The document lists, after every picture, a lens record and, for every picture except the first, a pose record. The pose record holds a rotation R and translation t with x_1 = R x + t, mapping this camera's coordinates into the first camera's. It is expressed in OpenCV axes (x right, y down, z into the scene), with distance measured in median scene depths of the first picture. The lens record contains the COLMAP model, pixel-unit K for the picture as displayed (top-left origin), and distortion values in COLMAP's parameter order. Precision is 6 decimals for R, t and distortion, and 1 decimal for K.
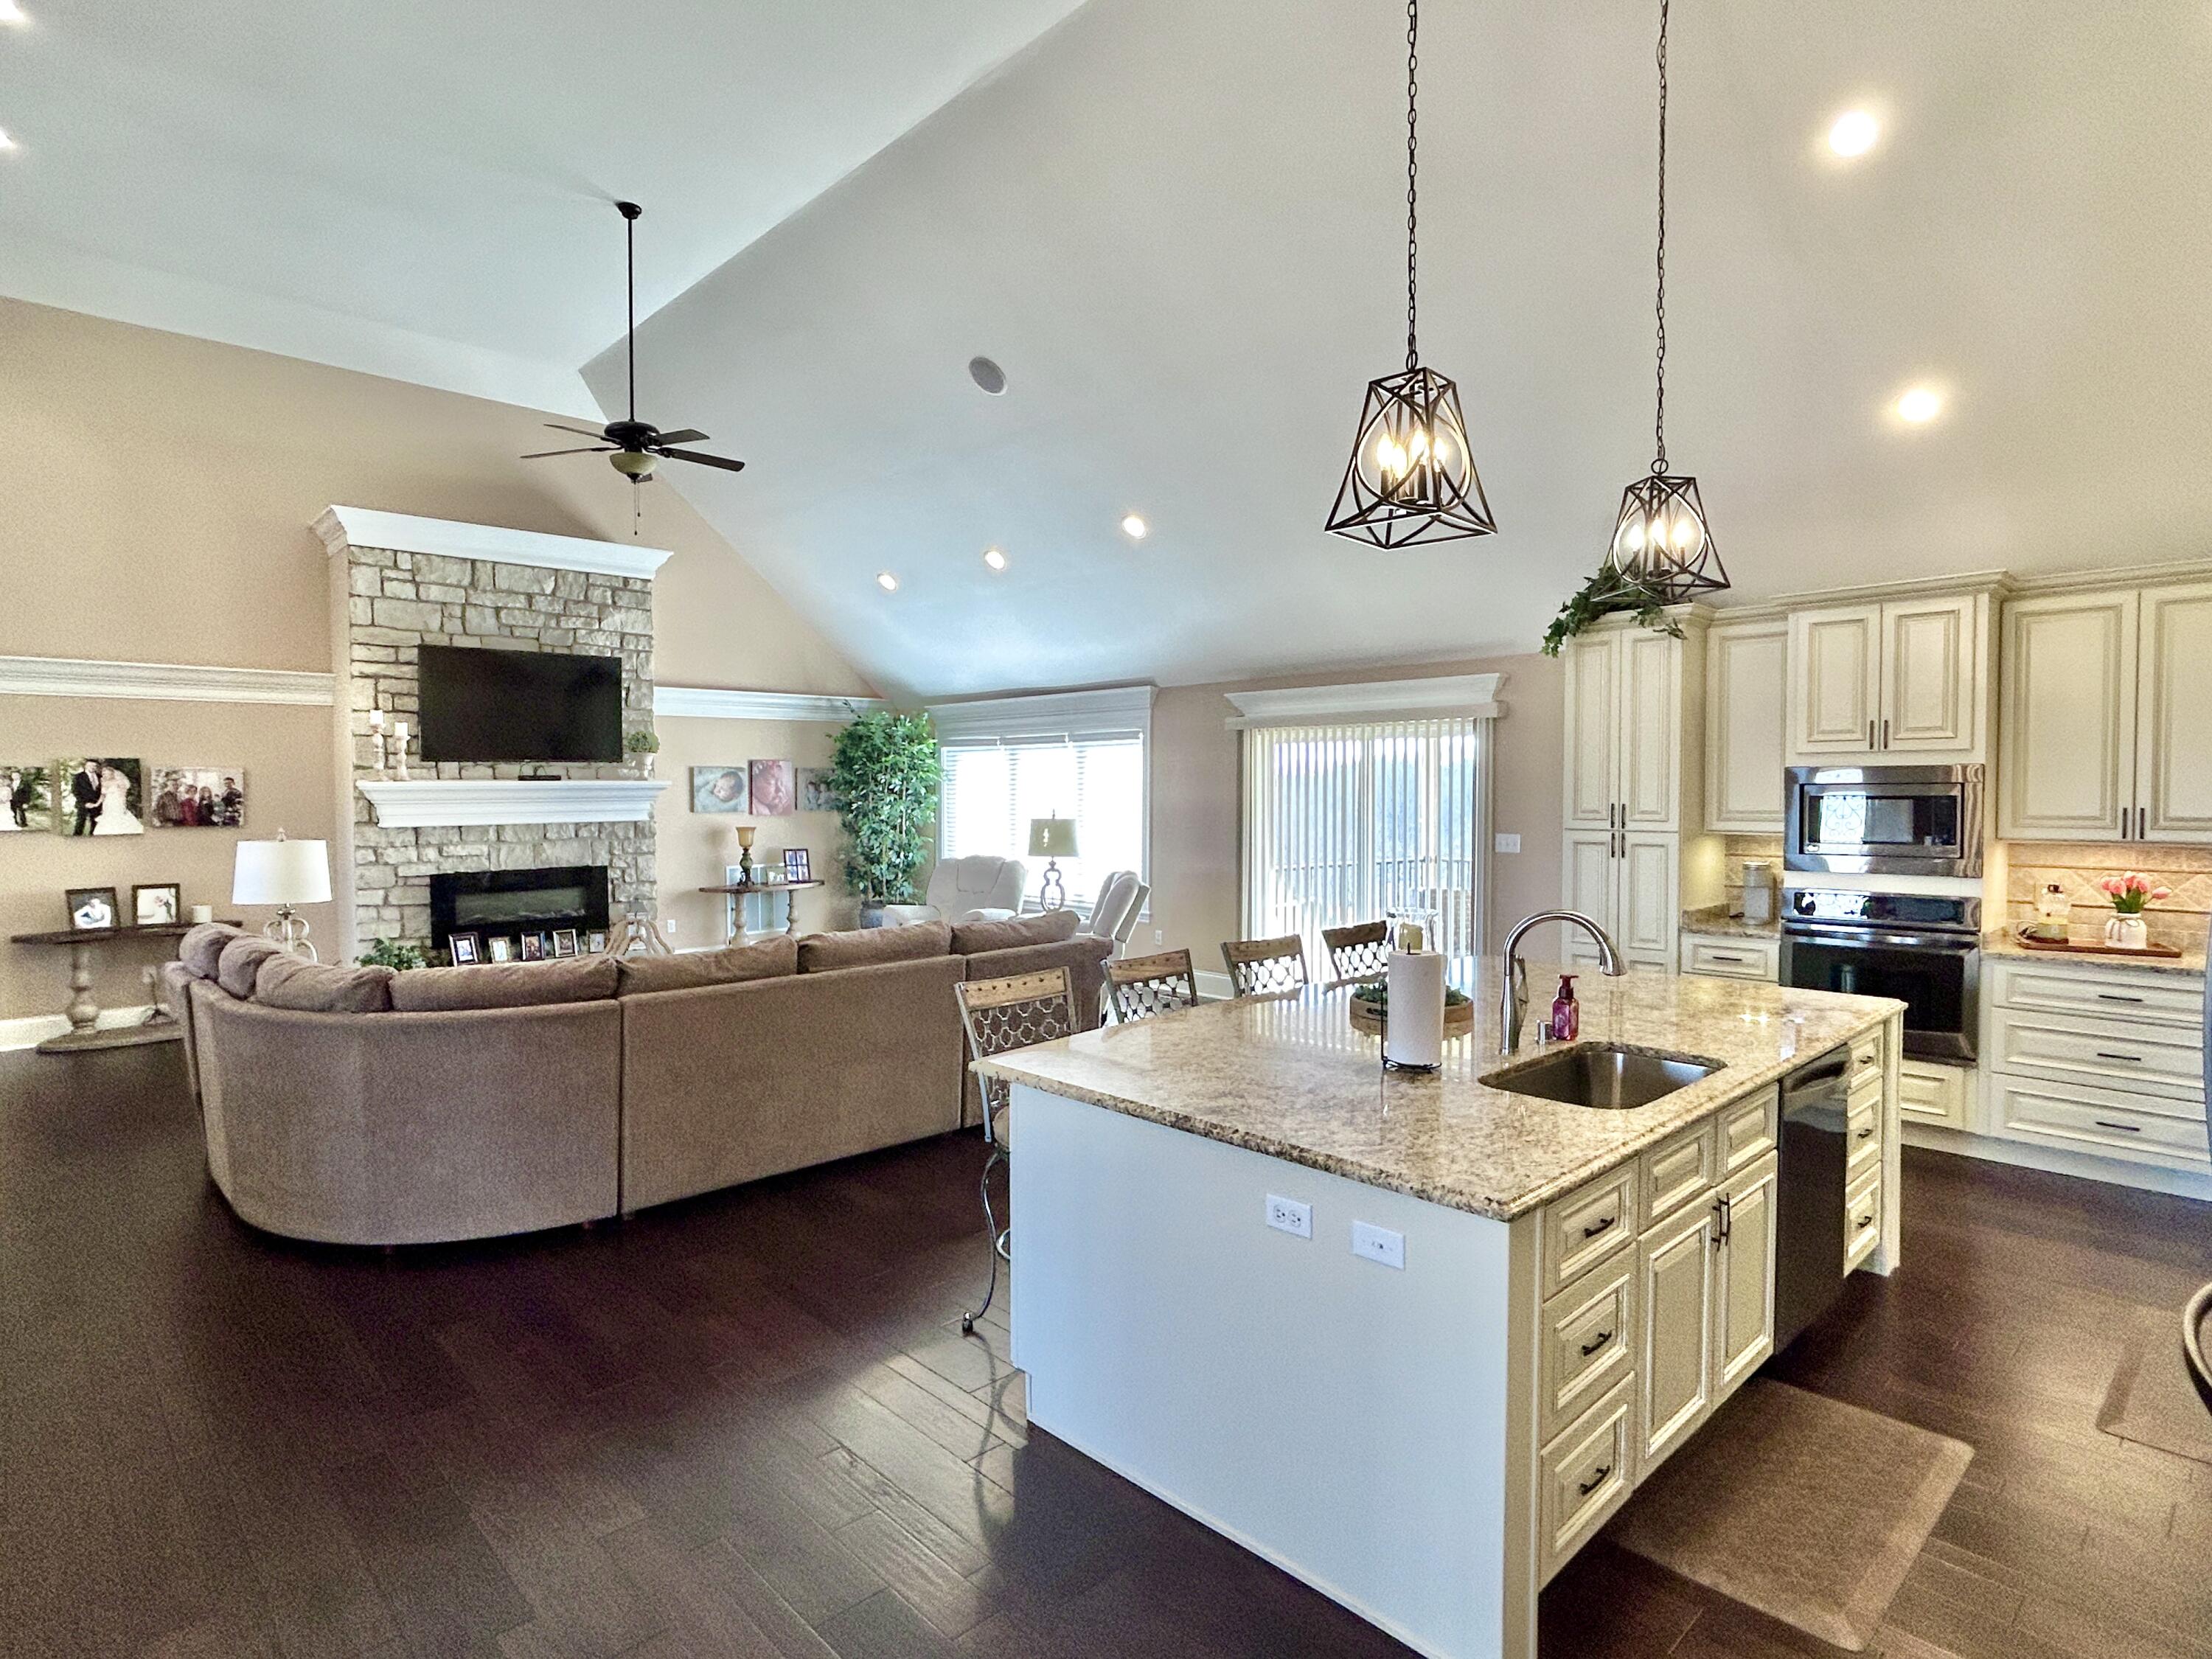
lens RADIAL K [[1177.6, 0, 1087.9], [0, 1177.6, 824.5], [0, 0, 1]] dist [-0.003652, 0.000385]
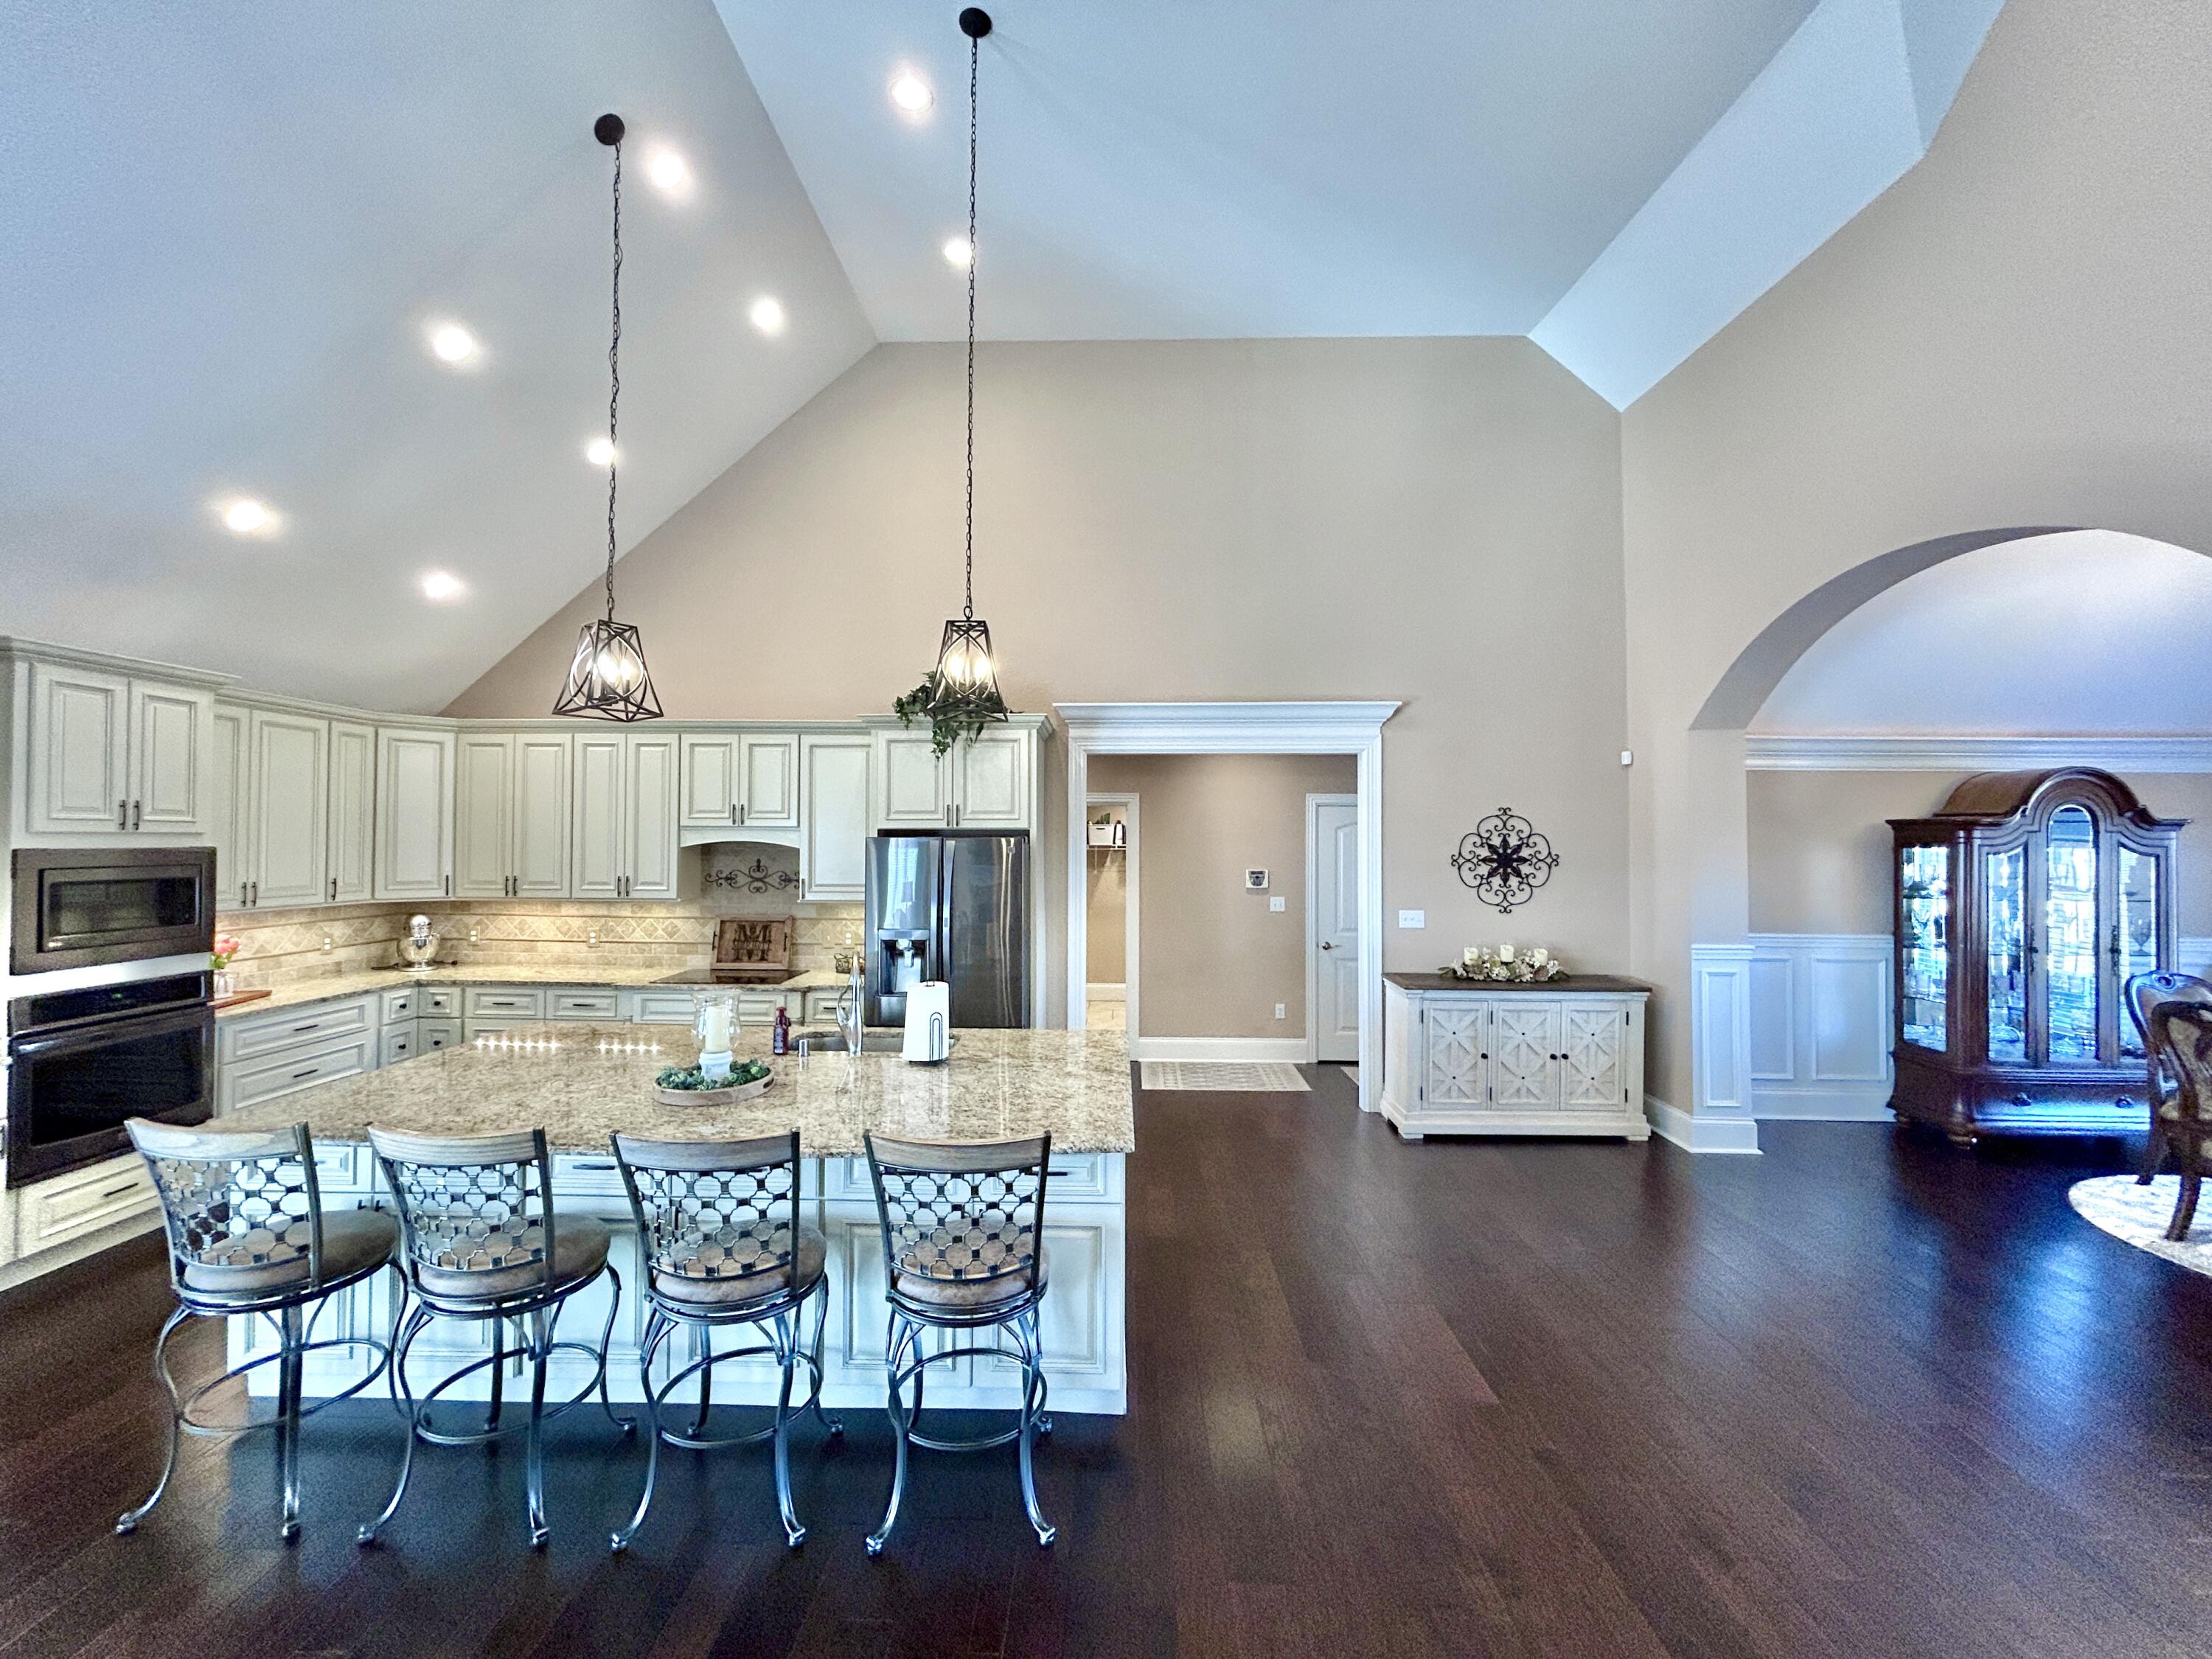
lens RADIAL K [[889.4, 0, 1096.1], [0, 889.4, 826.4], [0, 0, 1]] dist [-0.000363, 0.000691]
pose [[-0.710024, 0.012962, 0.704058, -0.249498], [0.020767, 0.999781, 0.002537, -0.033851], [-0.703871, 0.016422, -0.710138, 0.616097]]
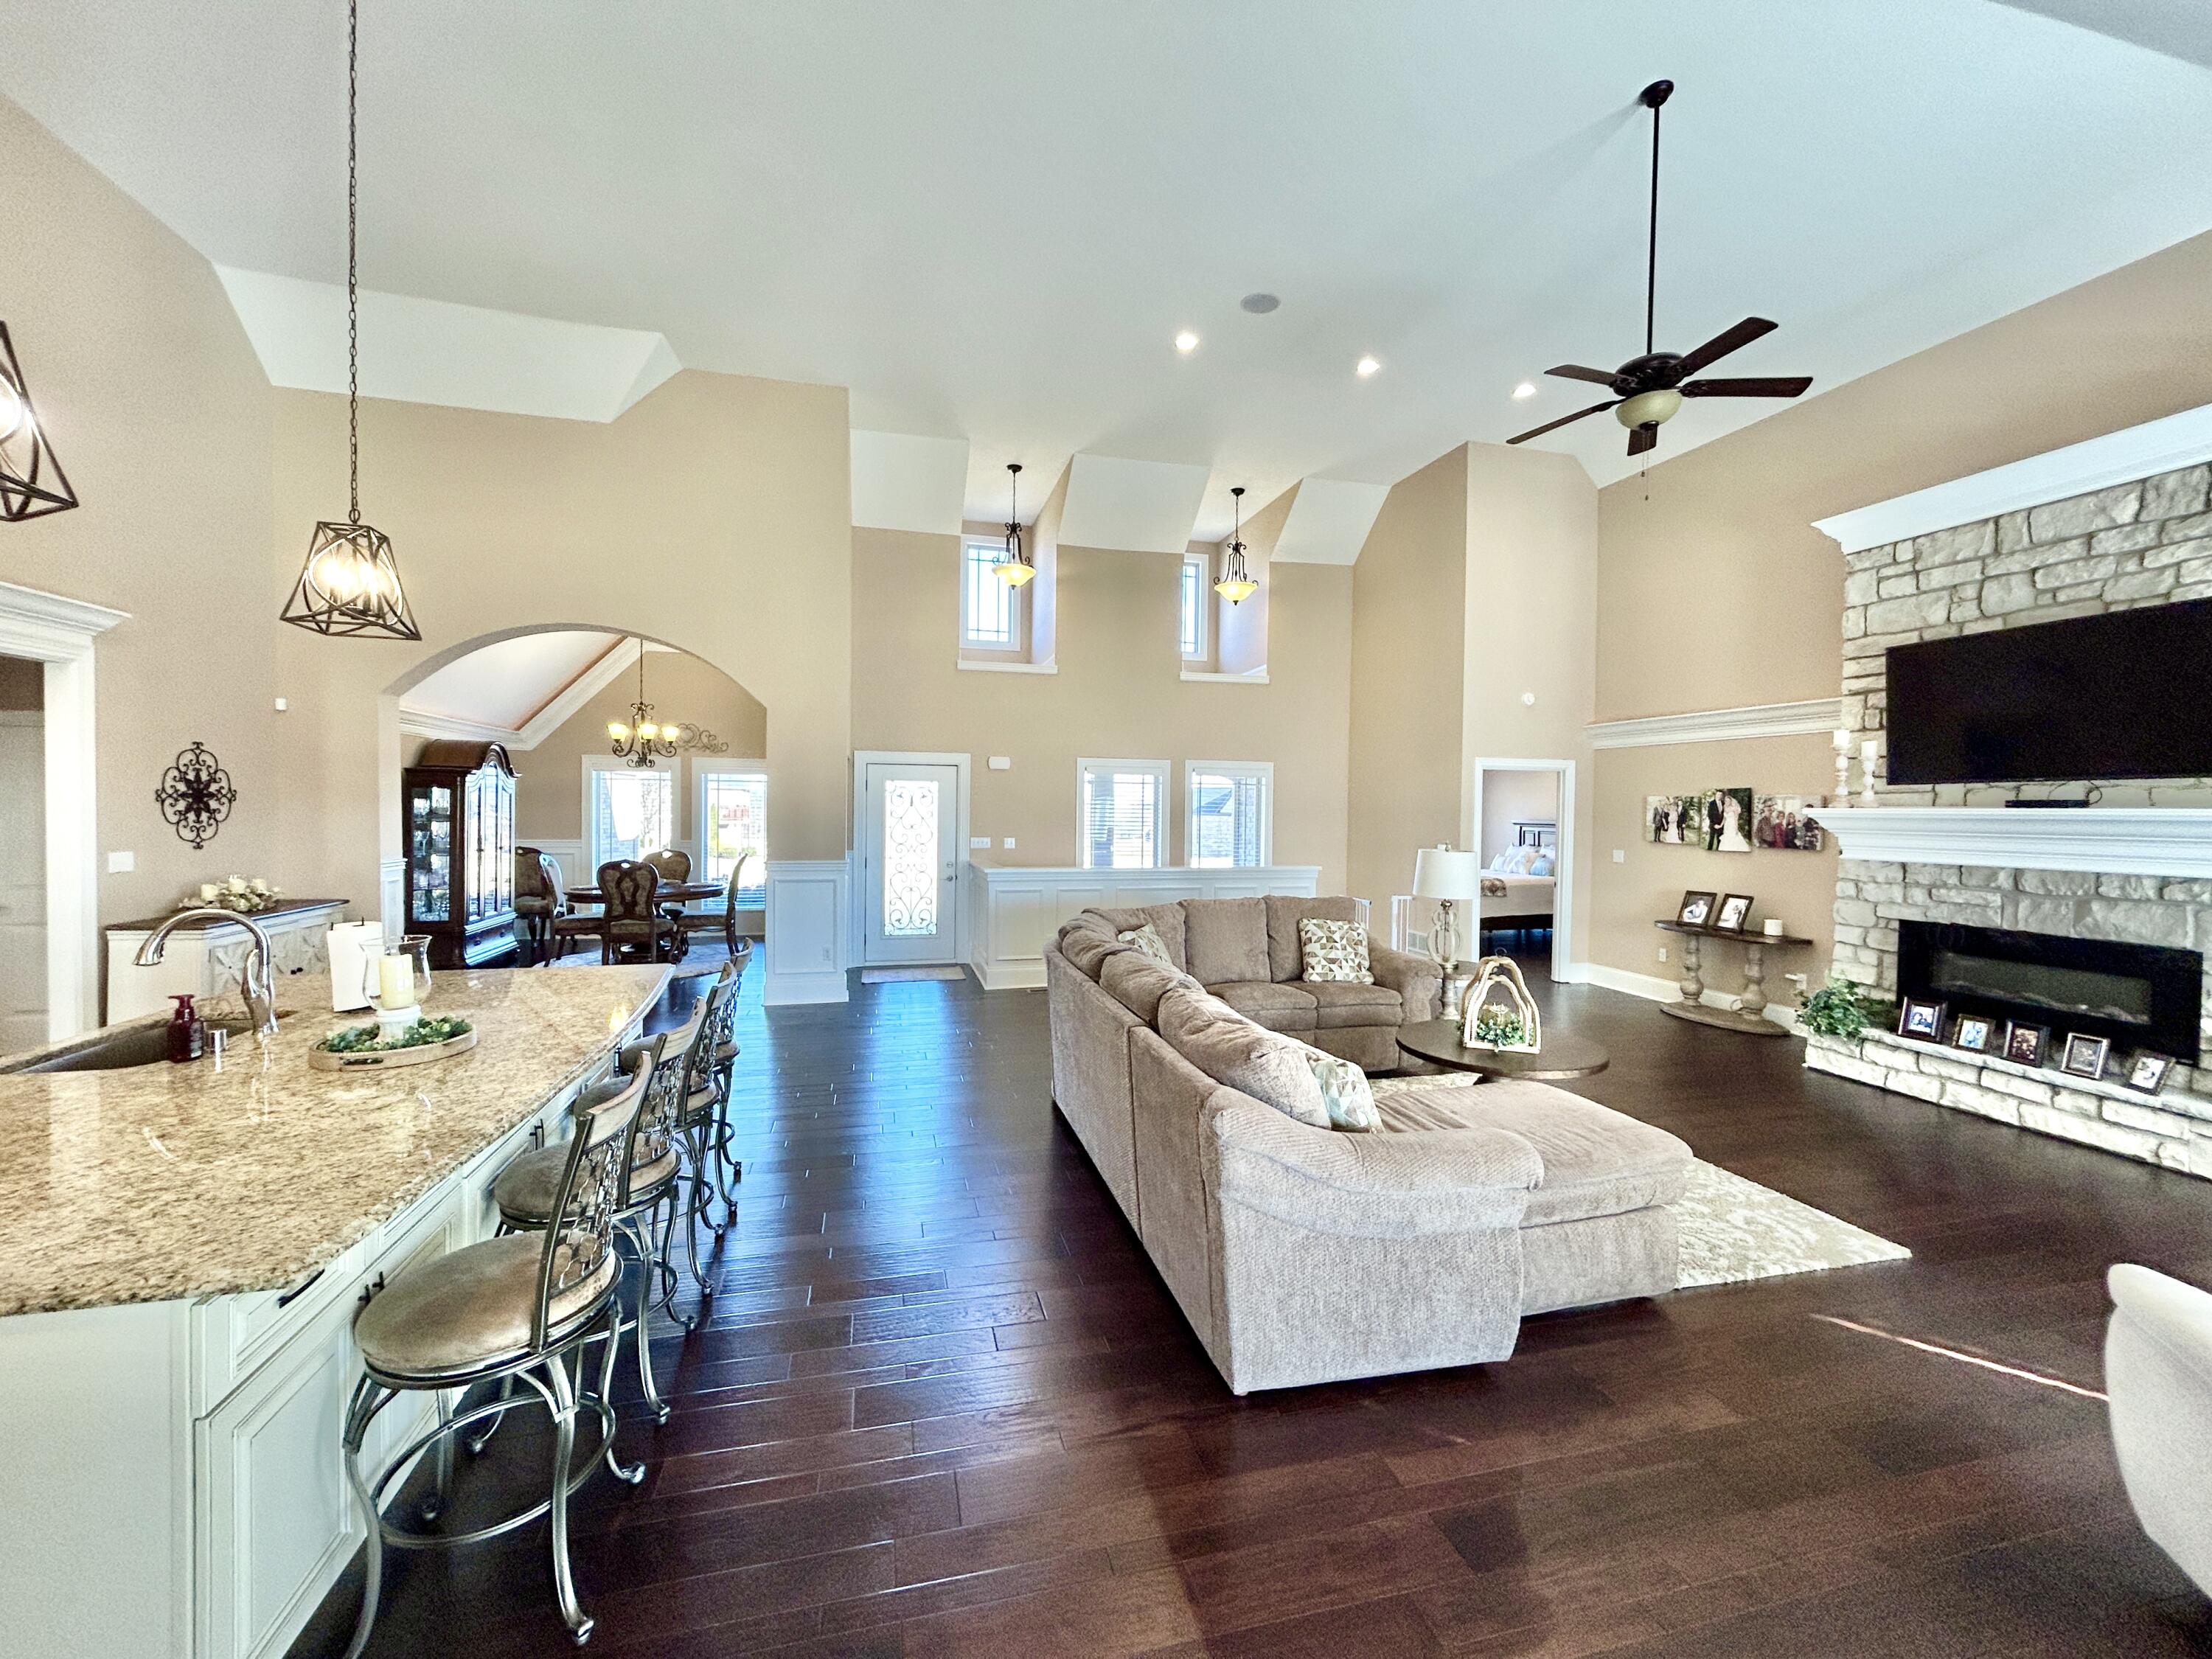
lens RADIAL K [[889.4, 0, 1096.1], [0, 889.4, 826.4], [0, 0, 1]] dist [-0.000363, 0.000691]
pose [[-0.485668, 0.018751, -0.873942, 0.284285], [-0.037604, 0.998396, 0.042319, -0.030034], [0.873334, 0.053416, -0.484184, 0.834762]]
